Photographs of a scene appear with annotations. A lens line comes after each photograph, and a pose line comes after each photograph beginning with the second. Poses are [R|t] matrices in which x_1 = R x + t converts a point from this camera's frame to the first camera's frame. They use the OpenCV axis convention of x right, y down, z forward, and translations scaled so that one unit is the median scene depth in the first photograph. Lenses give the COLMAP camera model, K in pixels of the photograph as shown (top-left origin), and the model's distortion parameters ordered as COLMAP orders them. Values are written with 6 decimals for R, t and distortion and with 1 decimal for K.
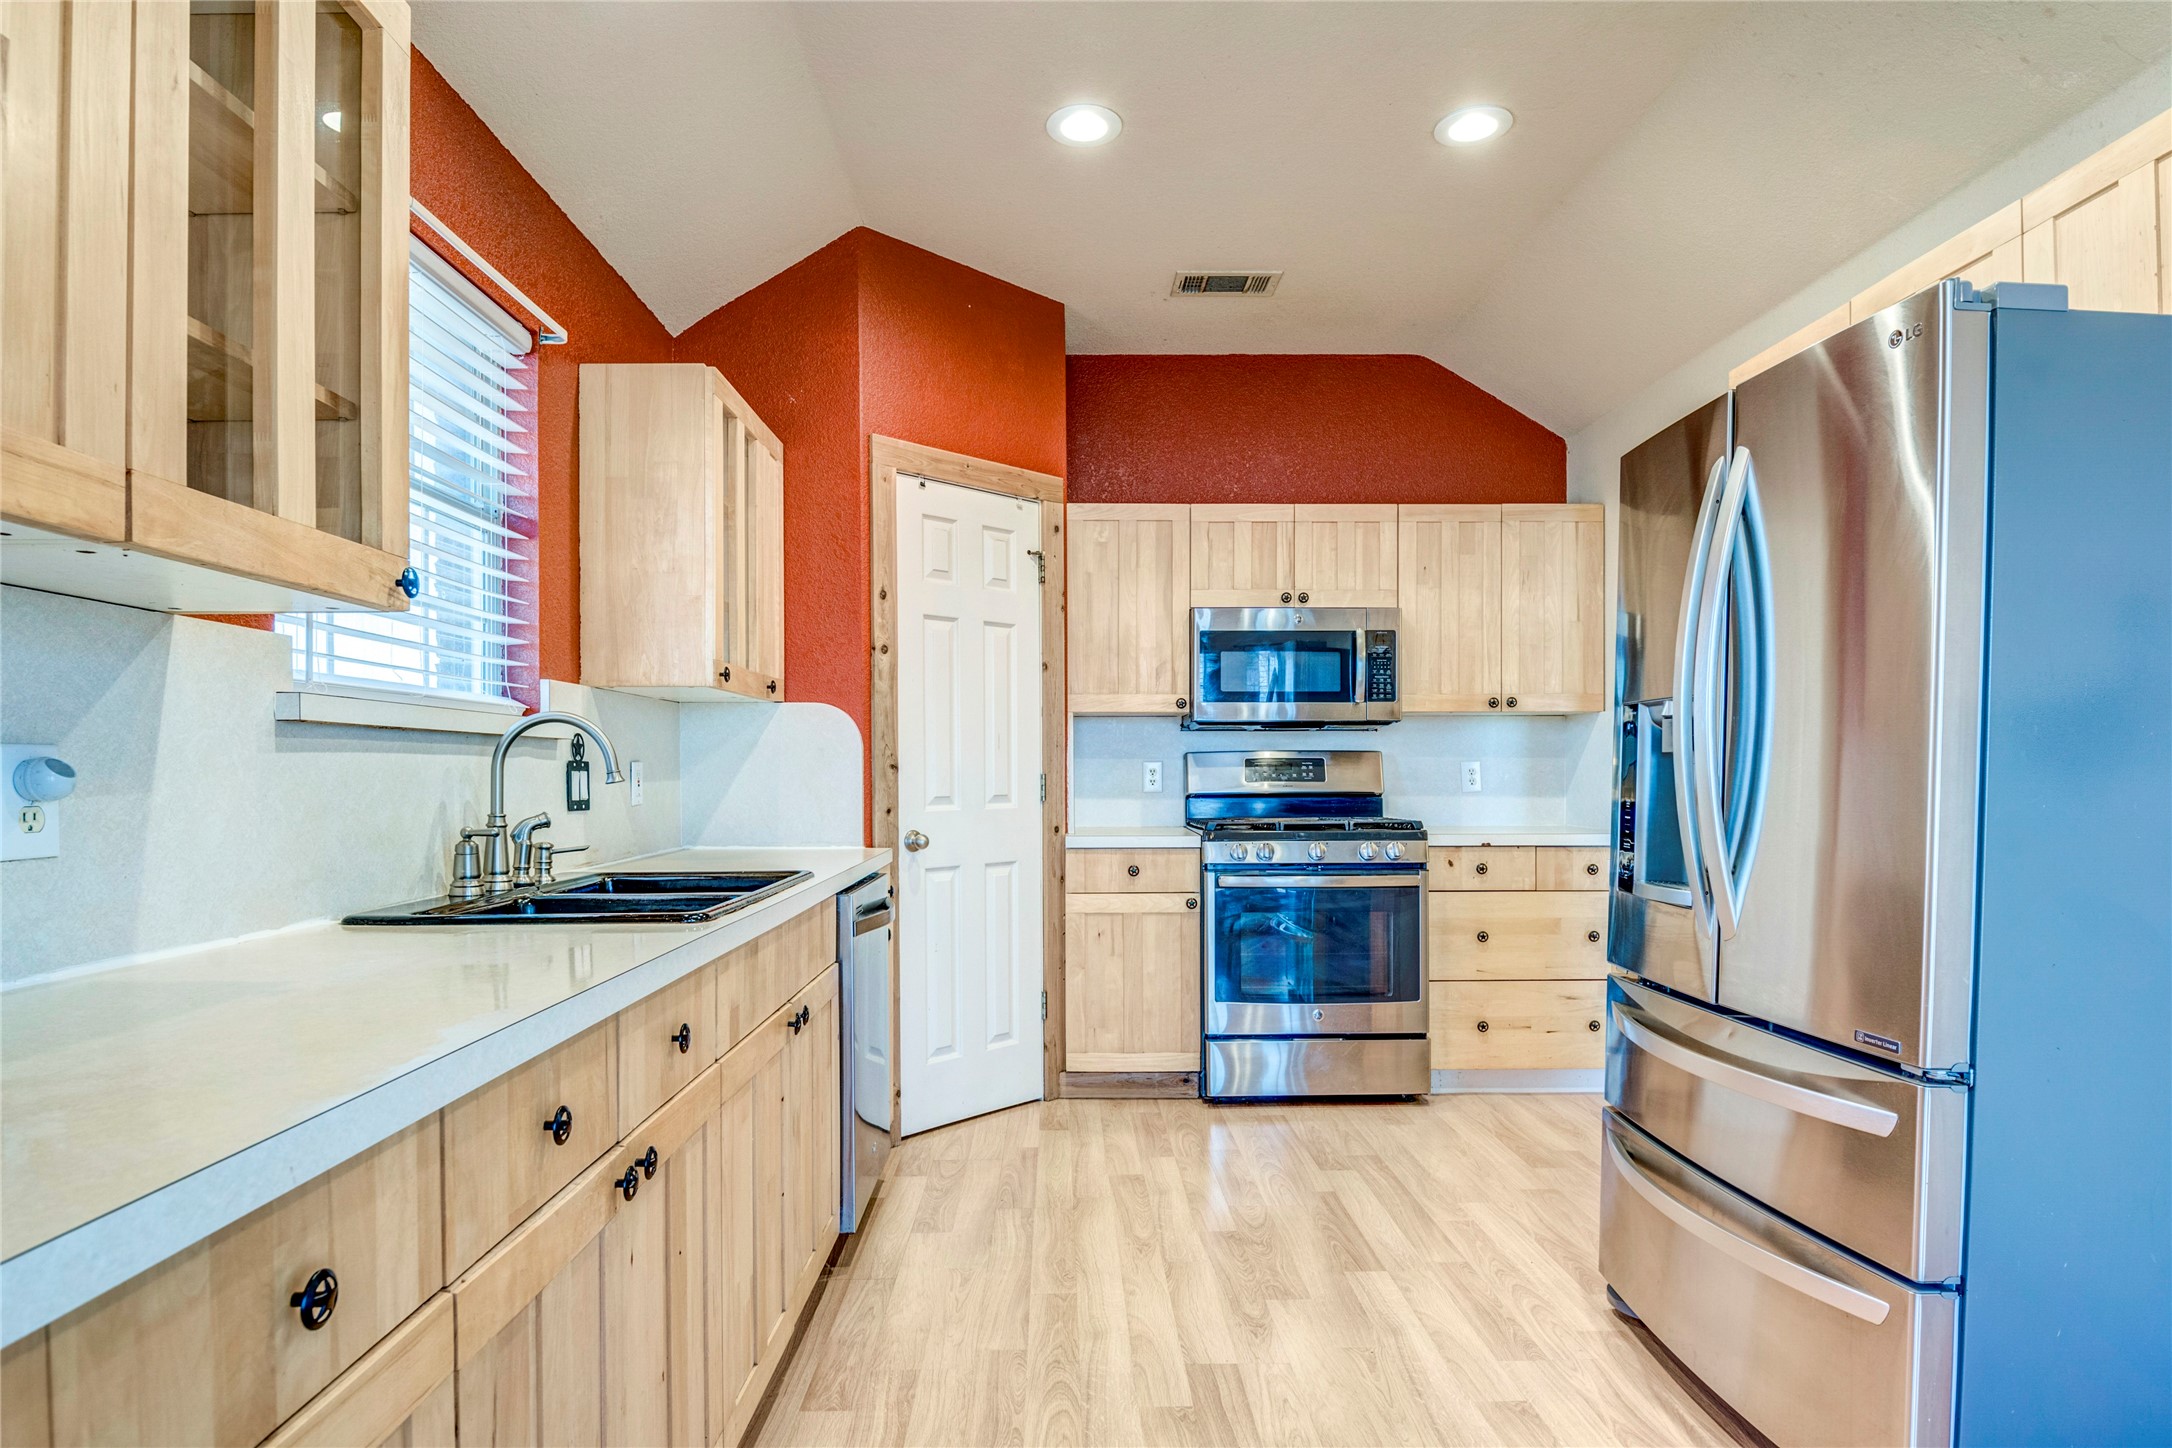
lens RADIAL K [[1189.7, 0, 1081.4], [0, 1189.7, 781.1], [0, 0, 1]] dist [-0.011680, -0.003627]
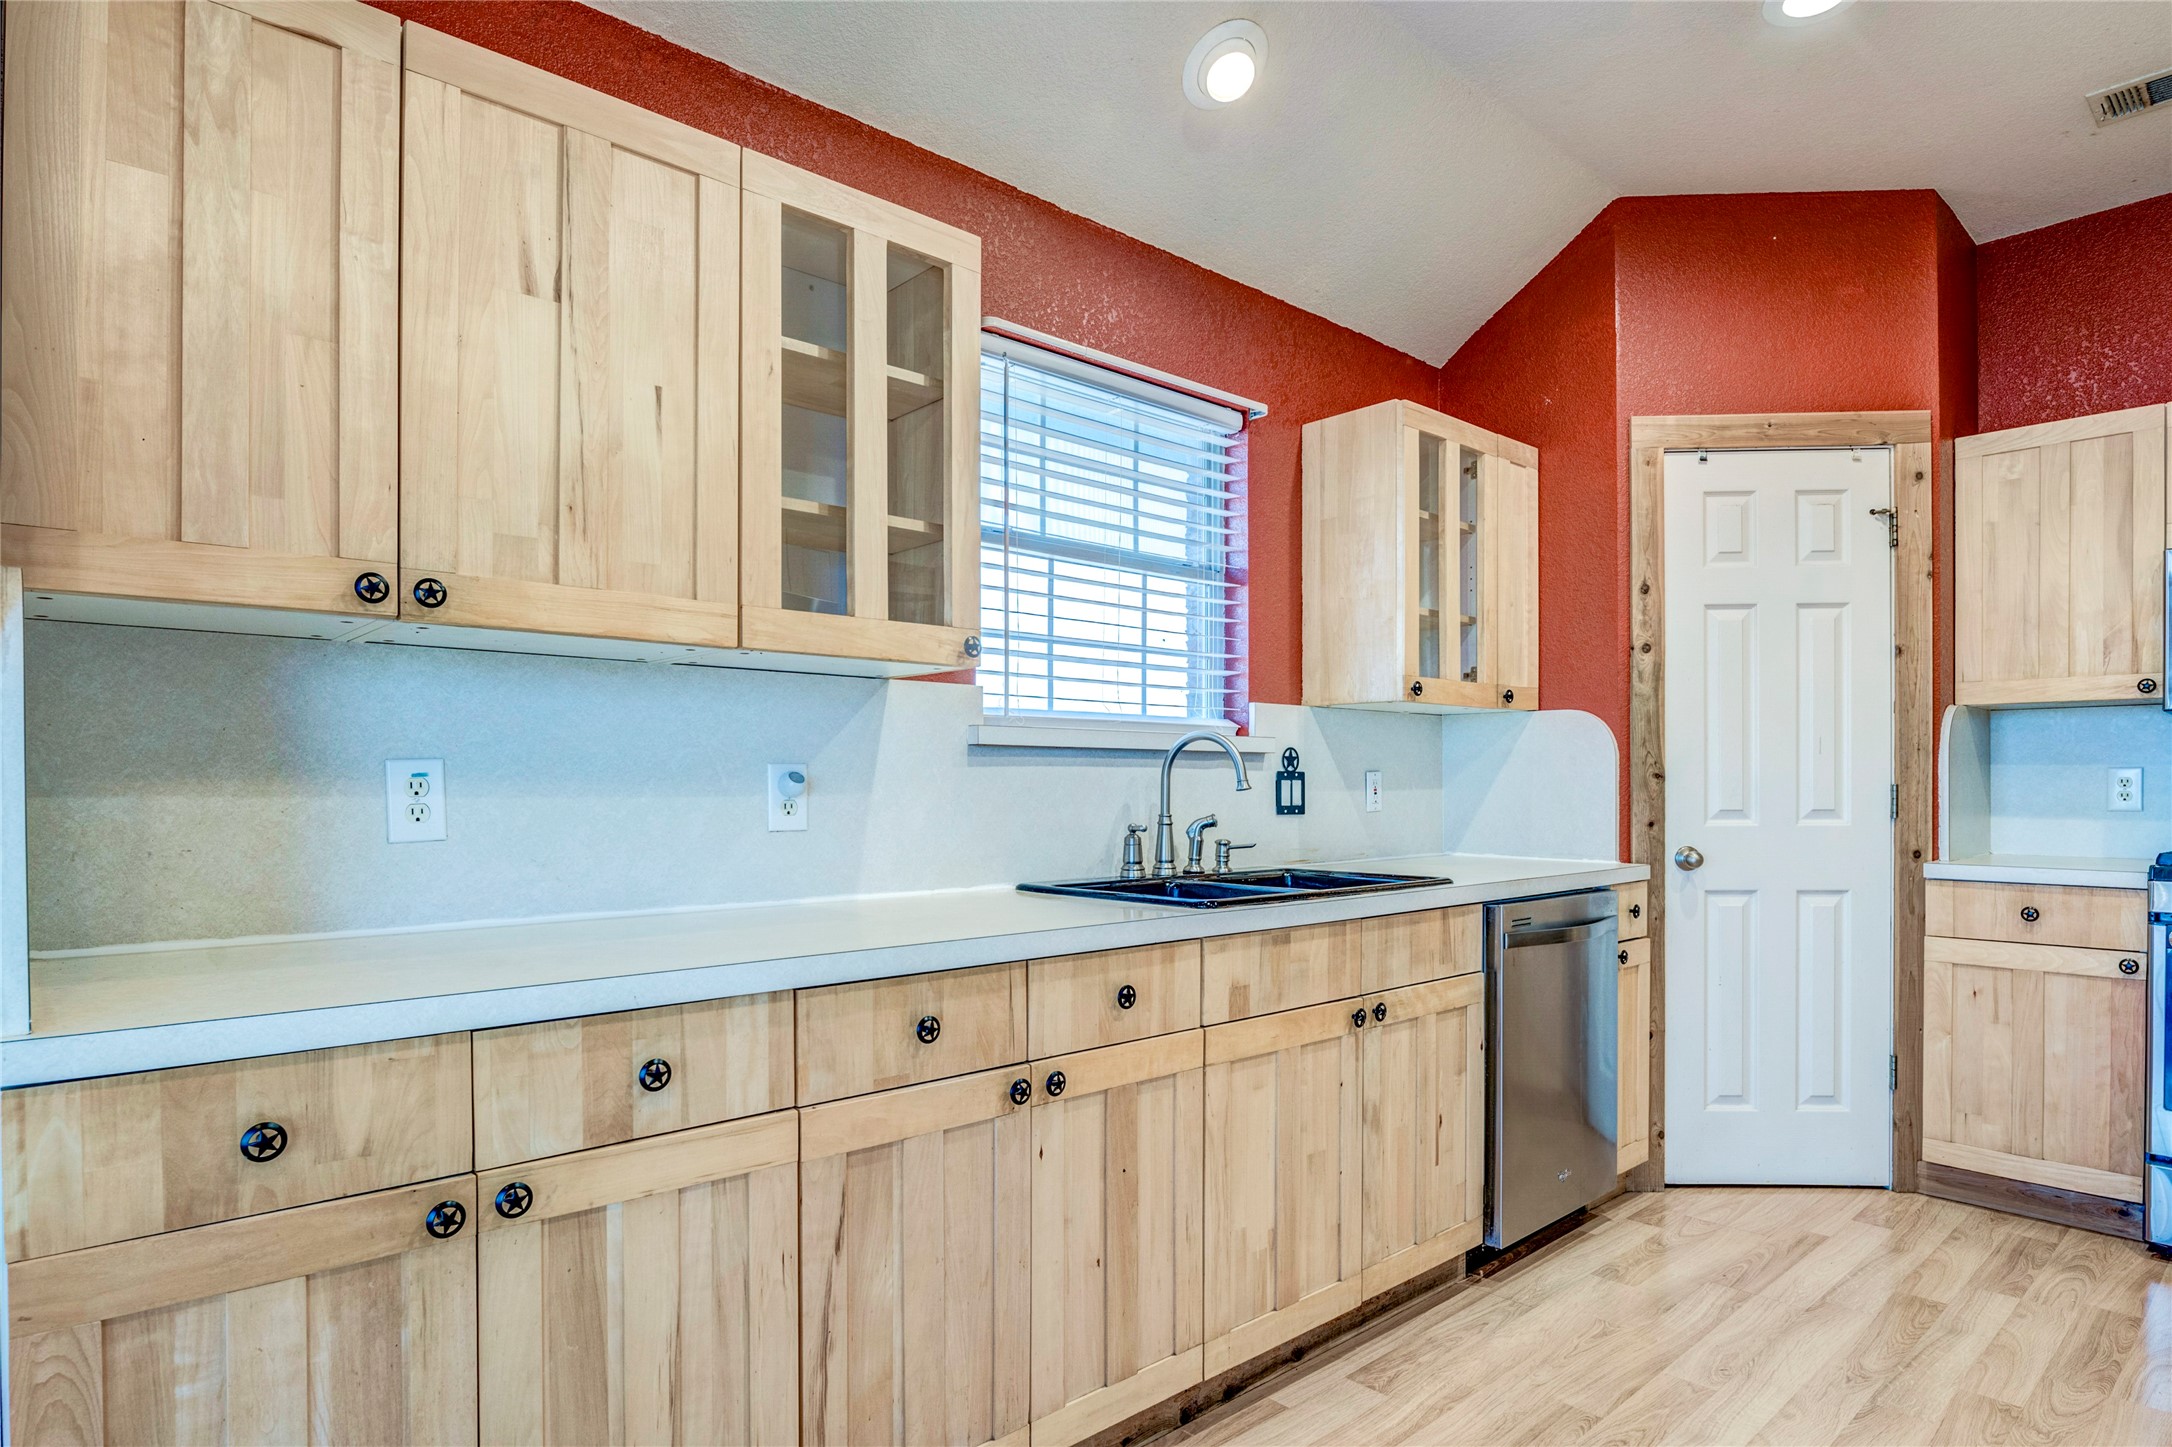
lens RADIAL K [[1189.7, 0, 1074.4], [0, 1189.7, 791.7], [0, 0, 1]] dist [-0.011680, -0.003627]
pose [[0.650741, 0.007728, -0.759261, 0.217760], [-0.007319, 0.999966, 0.003905, -0.000140], [0.759265, 0.003016, 0.650775, 0.060593]]
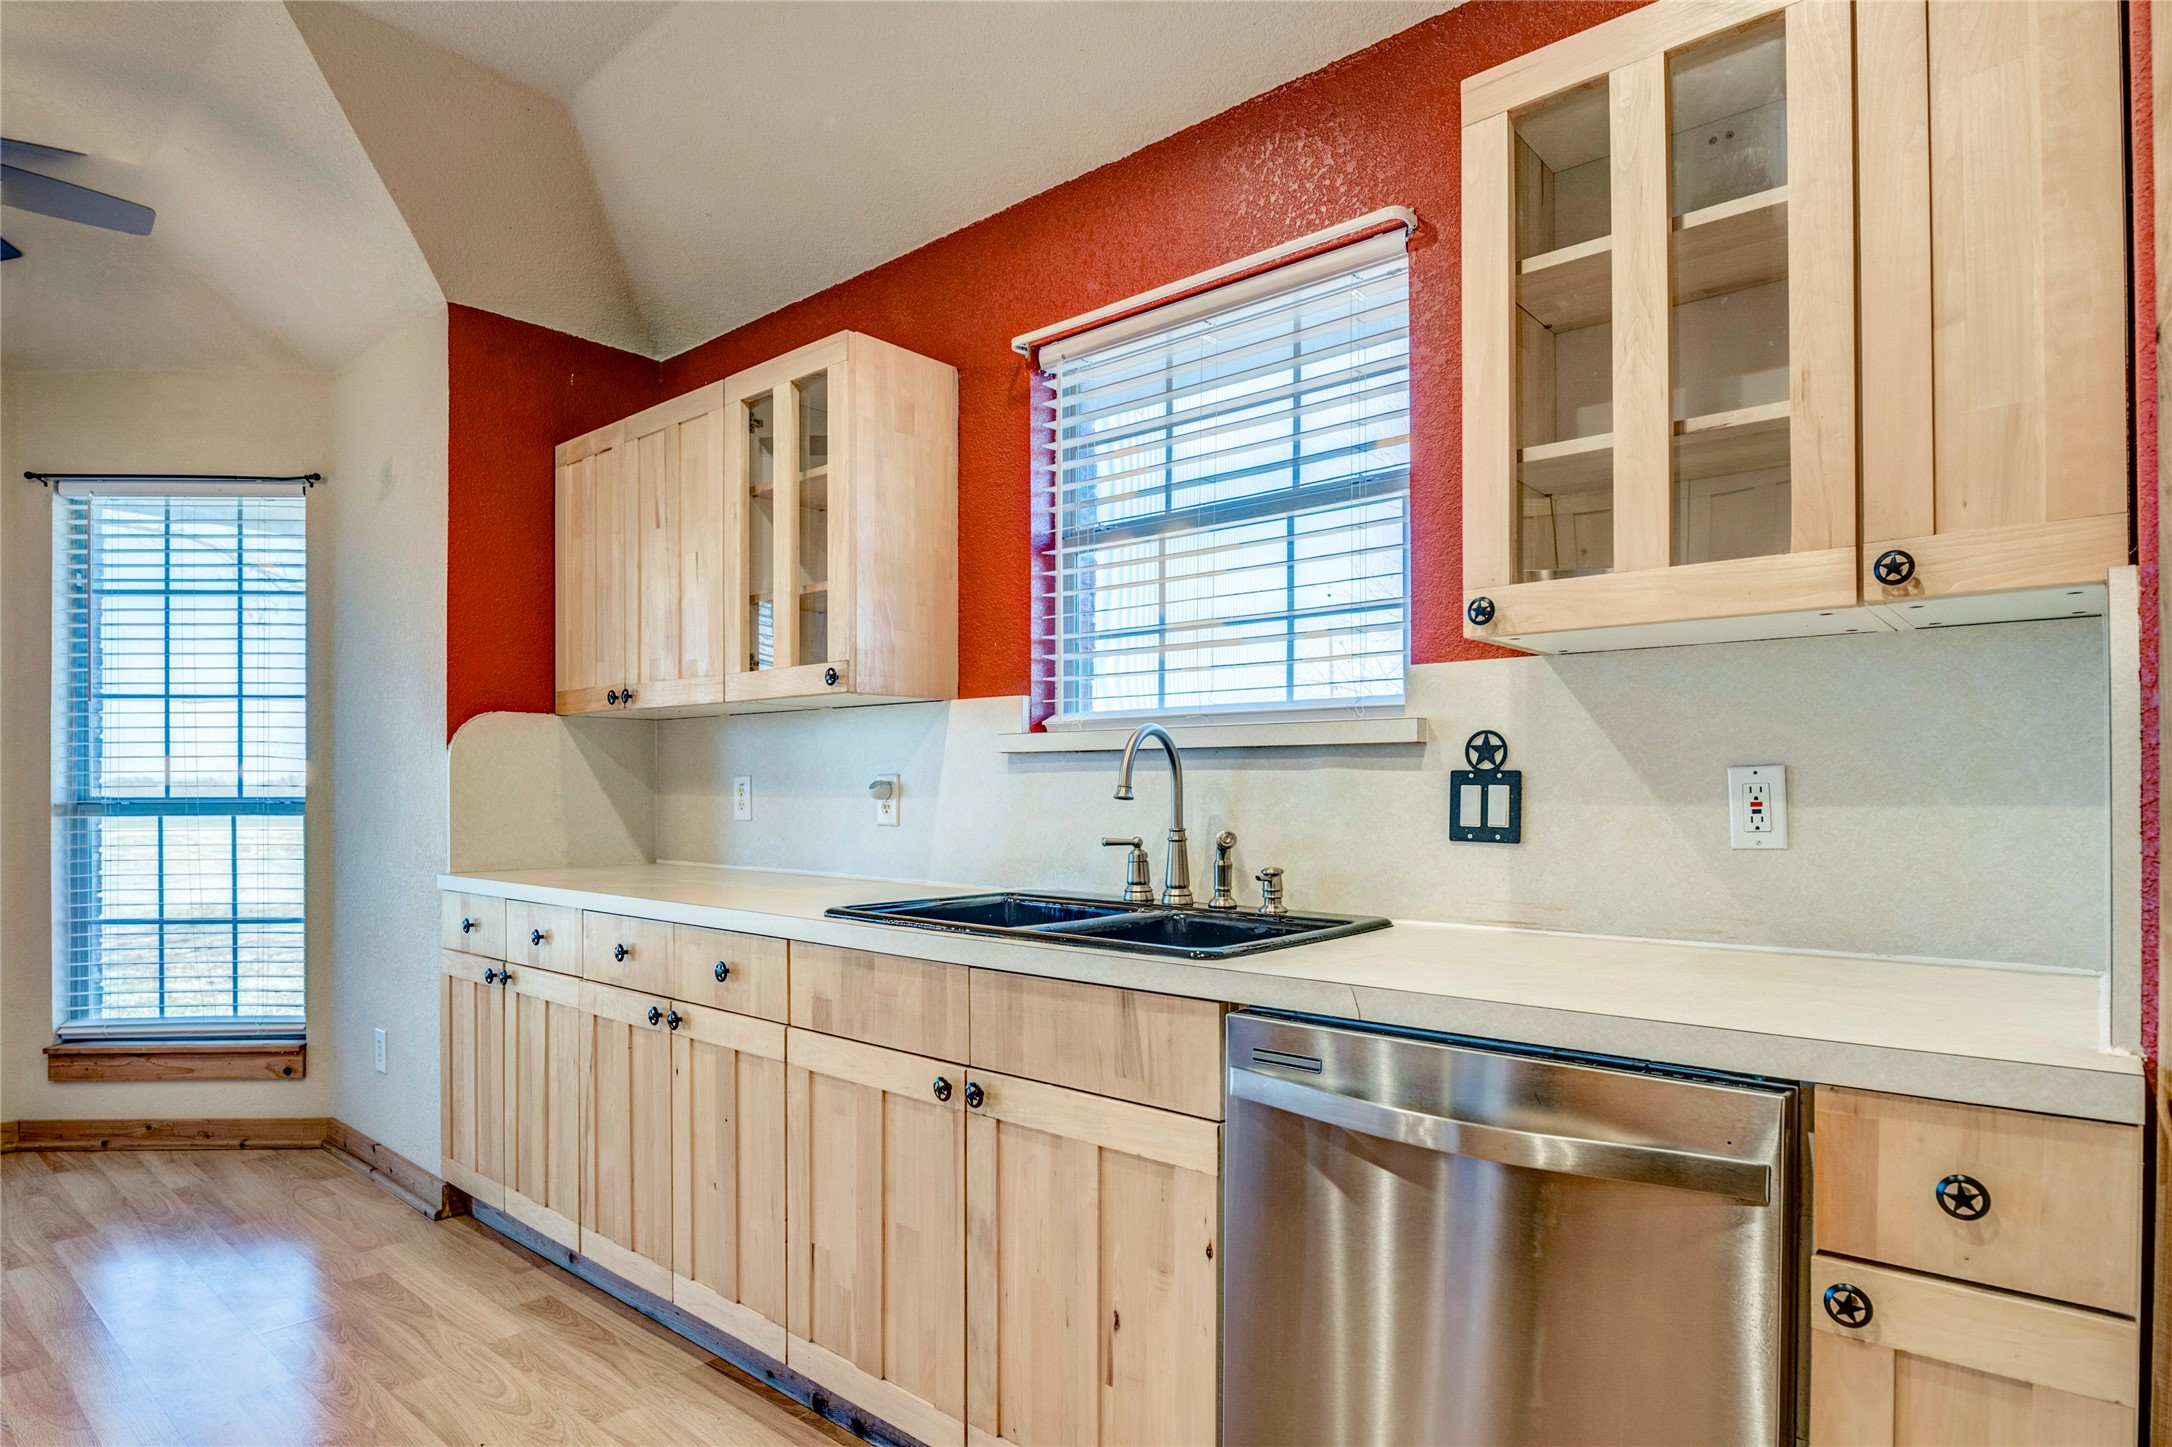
lens RADIAL K [[1189.7, 0, 1075.4], [0, 1189.7, 792.7], [0, 0, 1]] dist [-0.011680, -0.003627]
pose [[-0.672371, 0.006530, -0.740186, 0.171825], [-0.003270, 0.999925, 0.011792, -0.007744], [0.740207, 0.010349, -0.672299, 0.884999]]
